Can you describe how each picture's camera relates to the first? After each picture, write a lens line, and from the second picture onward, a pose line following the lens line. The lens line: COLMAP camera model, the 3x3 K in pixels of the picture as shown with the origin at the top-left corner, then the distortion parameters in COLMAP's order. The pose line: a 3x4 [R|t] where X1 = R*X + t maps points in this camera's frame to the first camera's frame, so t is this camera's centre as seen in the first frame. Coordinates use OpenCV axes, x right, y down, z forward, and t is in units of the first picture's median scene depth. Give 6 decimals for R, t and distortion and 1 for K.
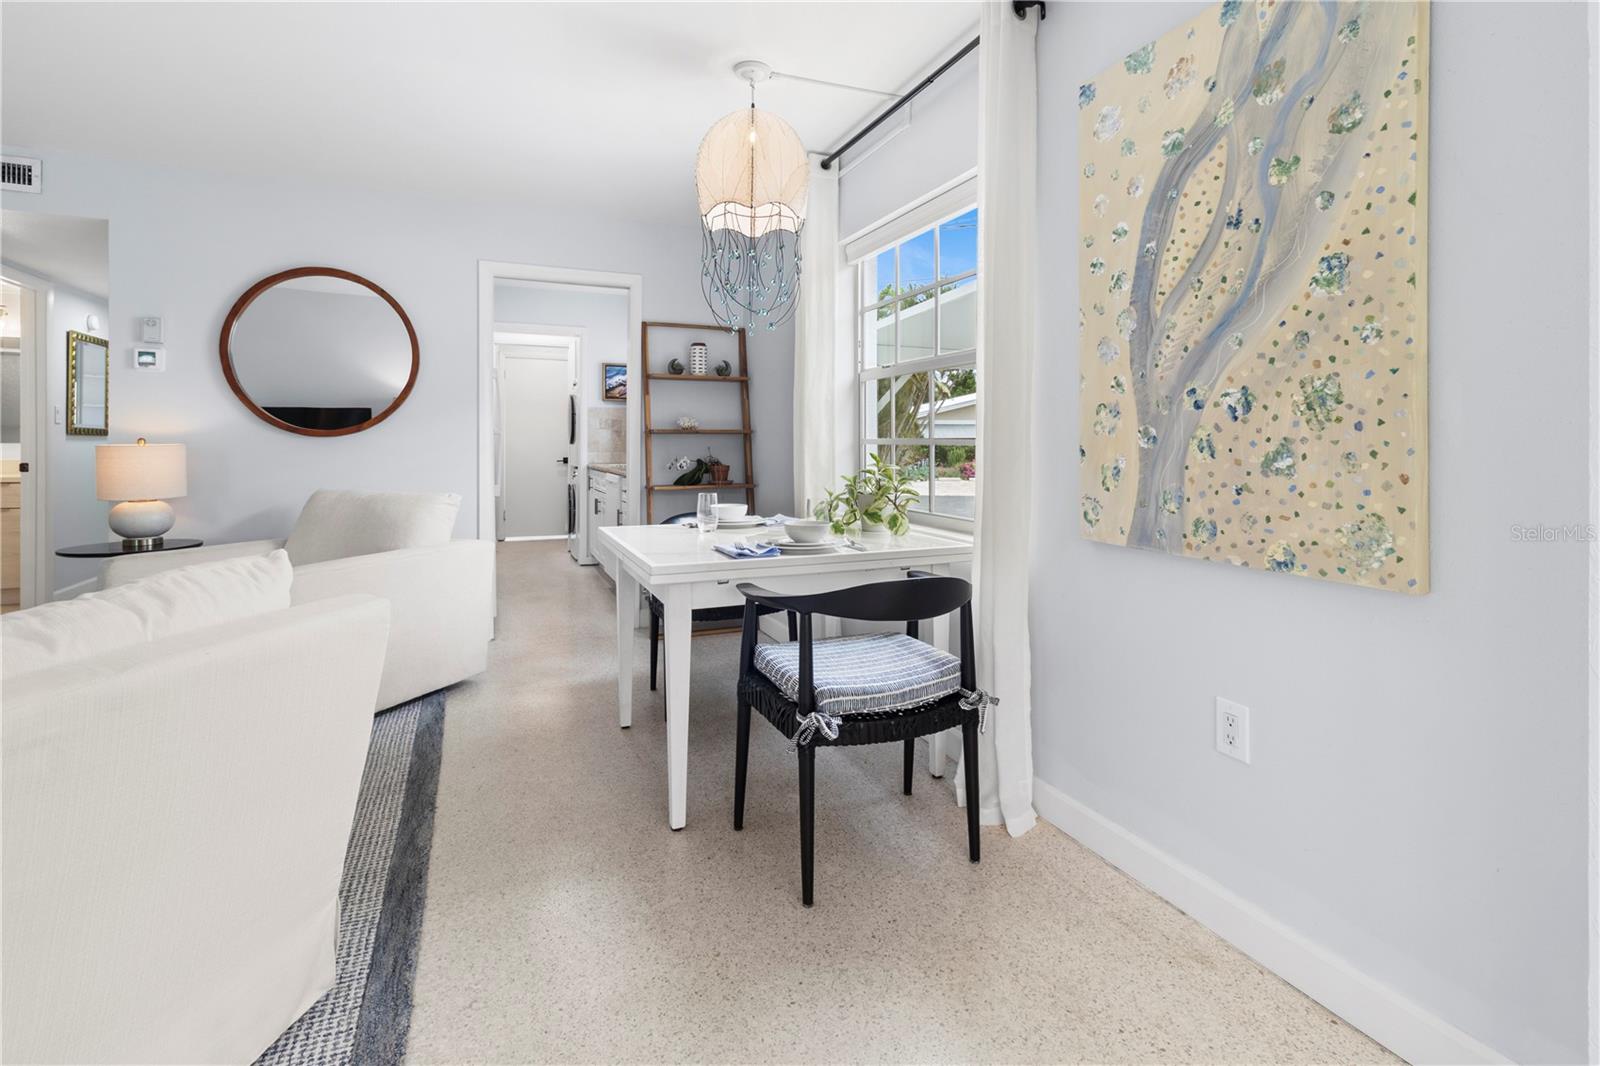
lens RADIAL K [[771.8, 0, 828.3], [0, 771.8, 447.6], [0, 0, 1]] dist [0.001691, 0.000809]
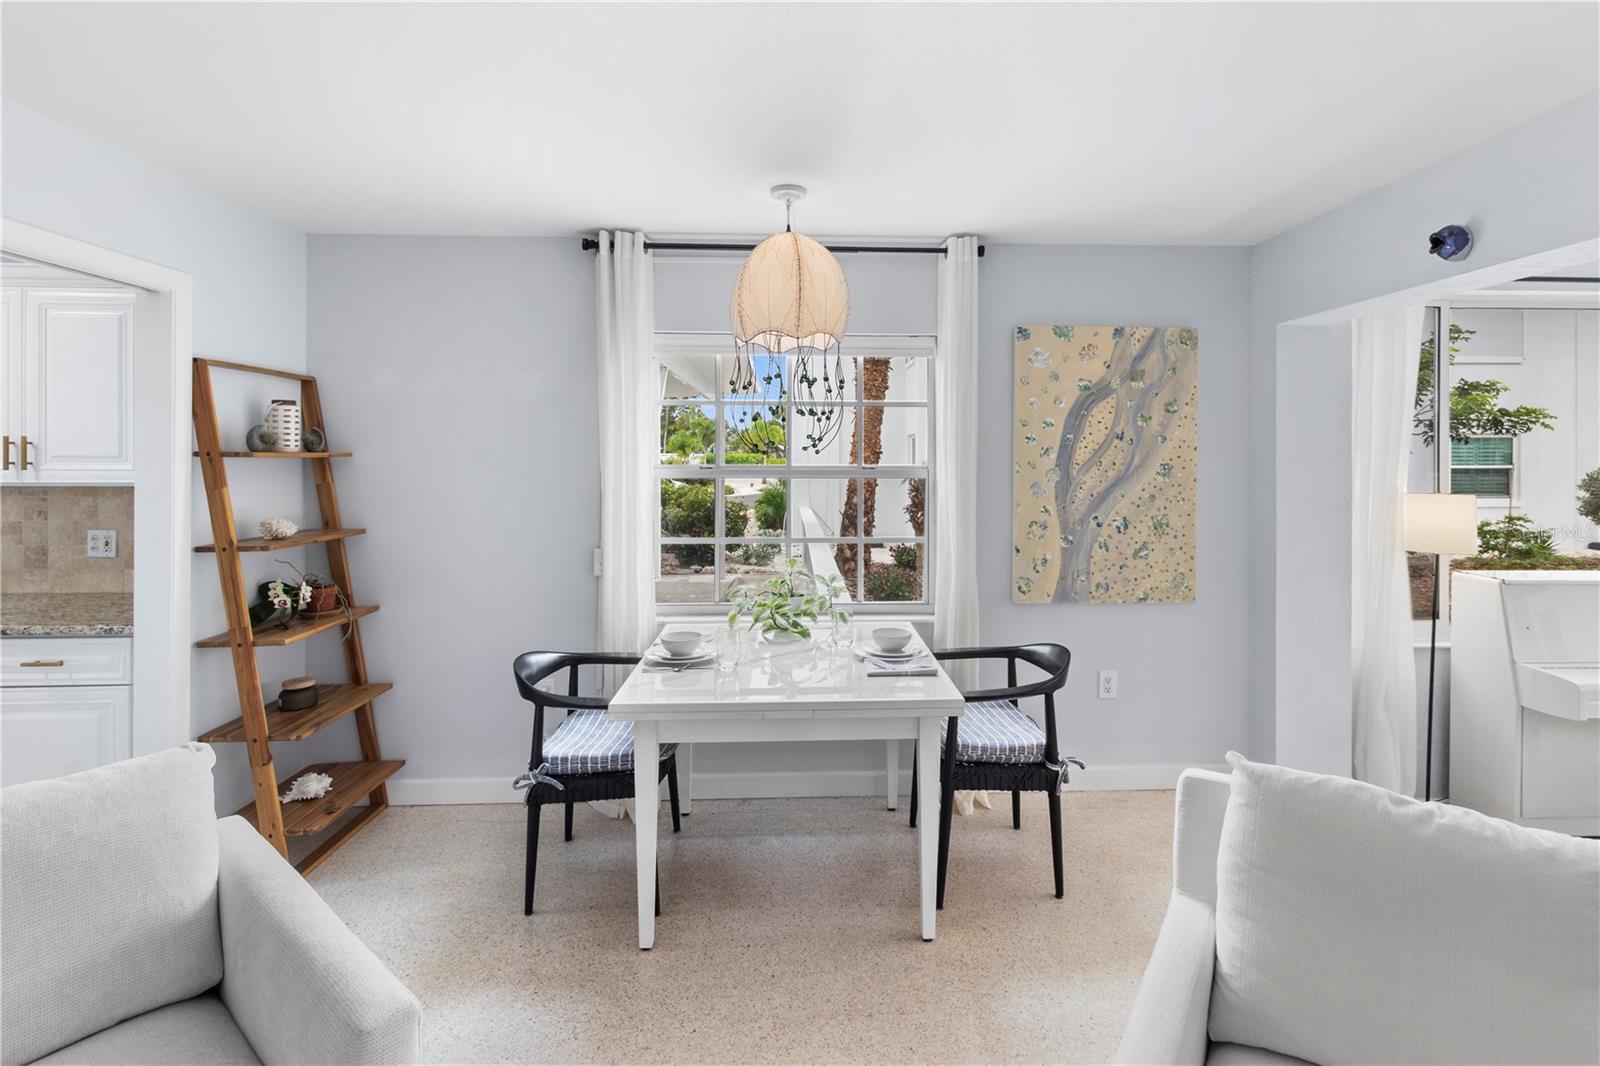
lens RADIAL K [[760.6, 0, 825.8], [0, 760.6, 458.4], [0, 0, 1]] dist [-0.000918, 0.001171]
pose [[0.360995, -0.002775, 0.932563, -1.211134], [0.003776, 0.999992, 0.001514, -0.176832], [-0.932560, 0.002975, 0.361003, 0.732434]]
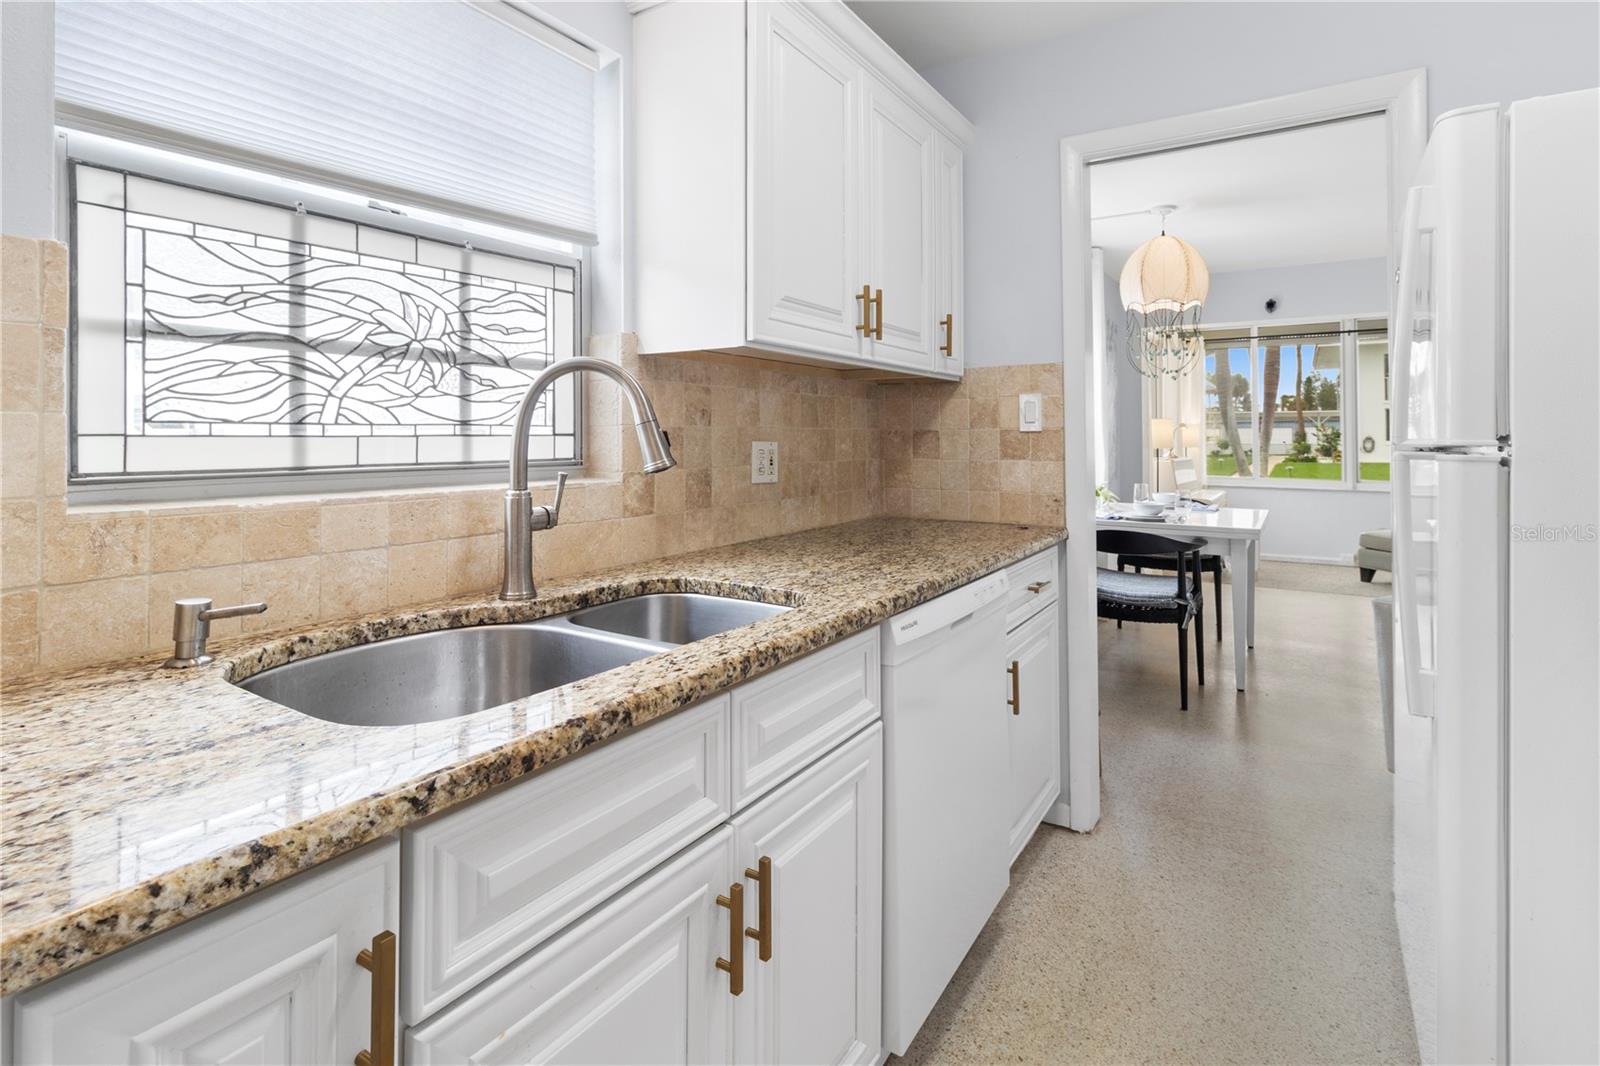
lens RADIAL K [[772.9, 0, 829.1], [0, 772.9, 423.5], [0, 0, 1]] dist [-0.000524, -0.000204]
pose [[-0.566035, 0.011651, 0.824299, -1.192676], [0.003499, 0.999925, -0.011730, -0.058810], [-0.824374, -0.003755, -0.566033, 2.933984]]
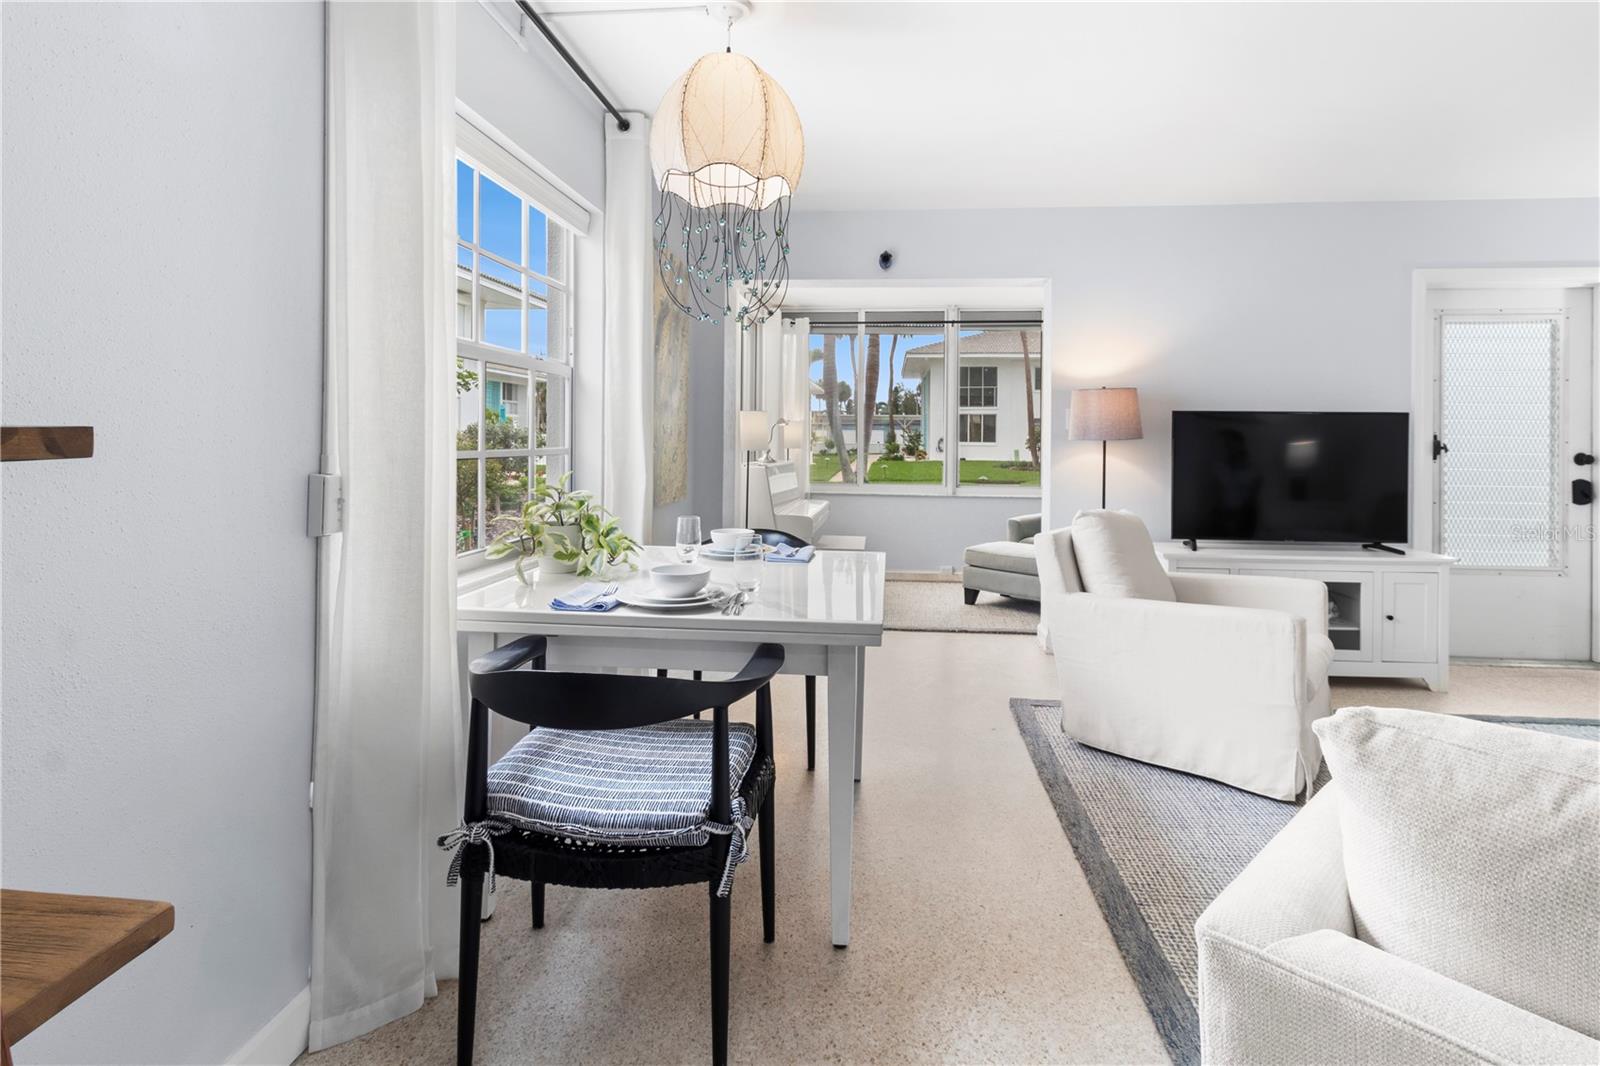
lens RADIAL K [[769.2, 0, 818.4], [0, 769.2, 432.0], [0, 0, 1]] dist [0.002728, 0.000581]
pose [[-0.871290, -0.007960, 0.490704, -0.714598], [-0.009330, 0.999956, -0.000346, -0.045902], [-0.490680, -0.004879, -0.871326, 2.029617]]
